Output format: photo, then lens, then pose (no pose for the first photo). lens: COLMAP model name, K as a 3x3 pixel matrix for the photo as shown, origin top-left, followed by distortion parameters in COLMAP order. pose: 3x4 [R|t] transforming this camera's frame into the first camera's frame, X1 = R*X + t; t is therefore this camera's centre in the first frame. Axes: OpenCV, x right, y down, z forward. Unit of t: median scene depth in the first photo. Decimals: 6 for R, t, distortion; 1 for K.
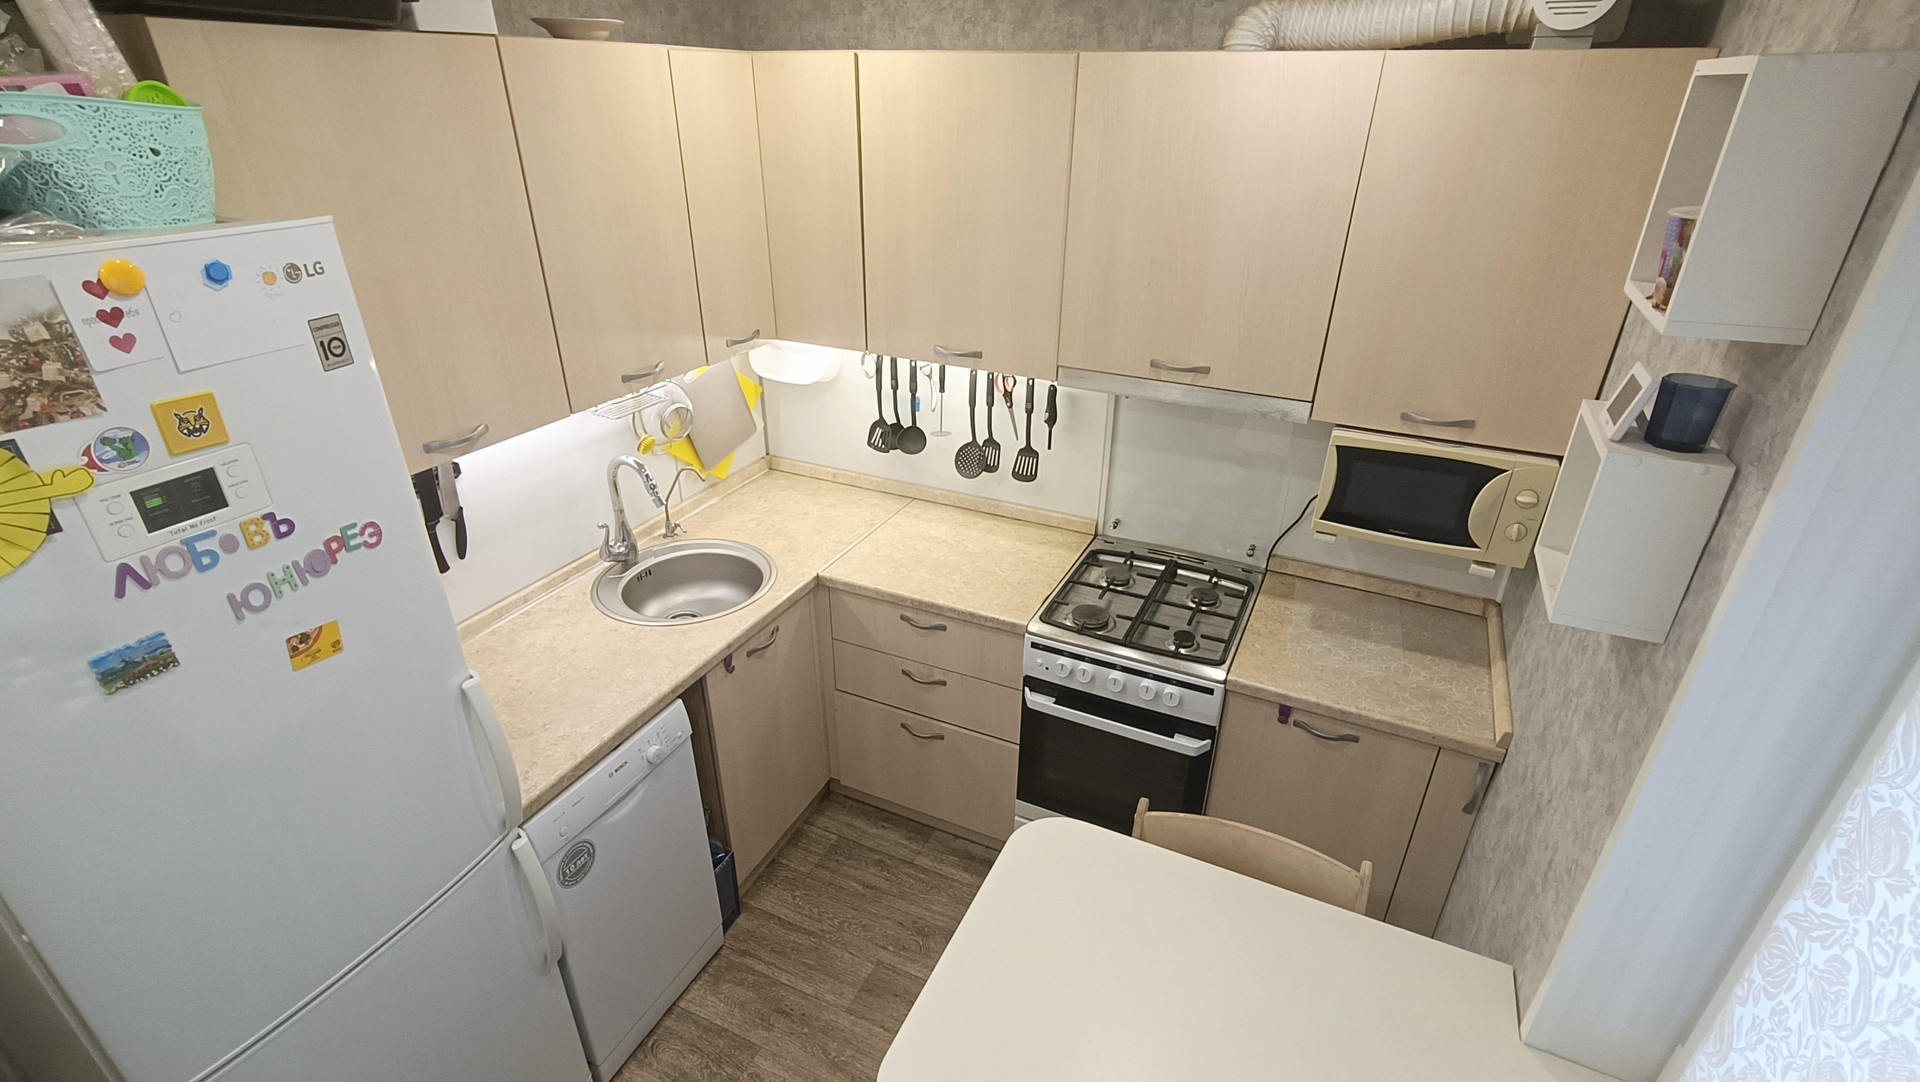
lens RADIAL K [[891.5, 0, 962.0], [0, 891.5, 539.5], [0, 0, 1]] dist [0.001053, 0.001616]
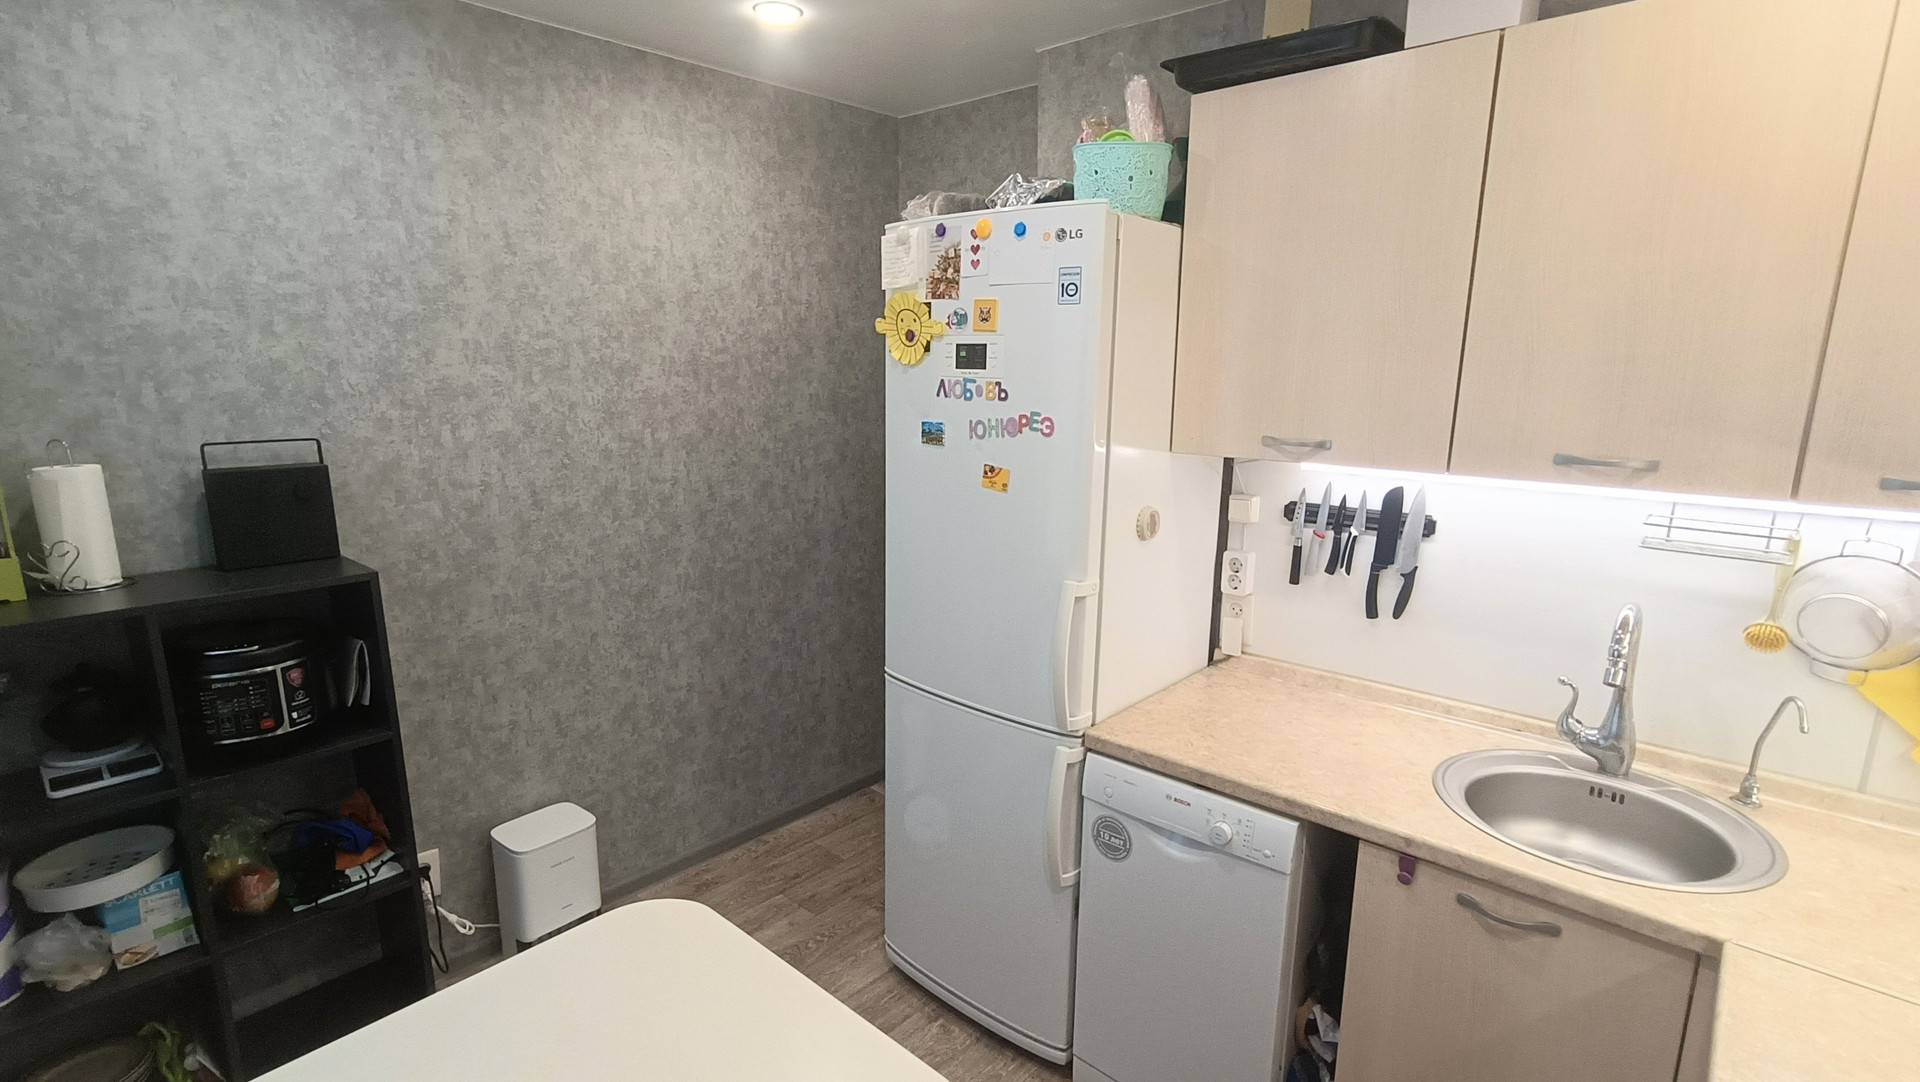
lens RADIAL K [[891.5, 0, 959.6], [0, 891.5, 548.0], [0, 0, 1]] dist [0.001053, 0.001616]
pose [[-0.281421, 0.194057, -0.939757, 0.801289], [-0.438215, 0.845263, 0.305773, -0.235632], [0.853680, 0.497867, -0.152836, 1.336139]]
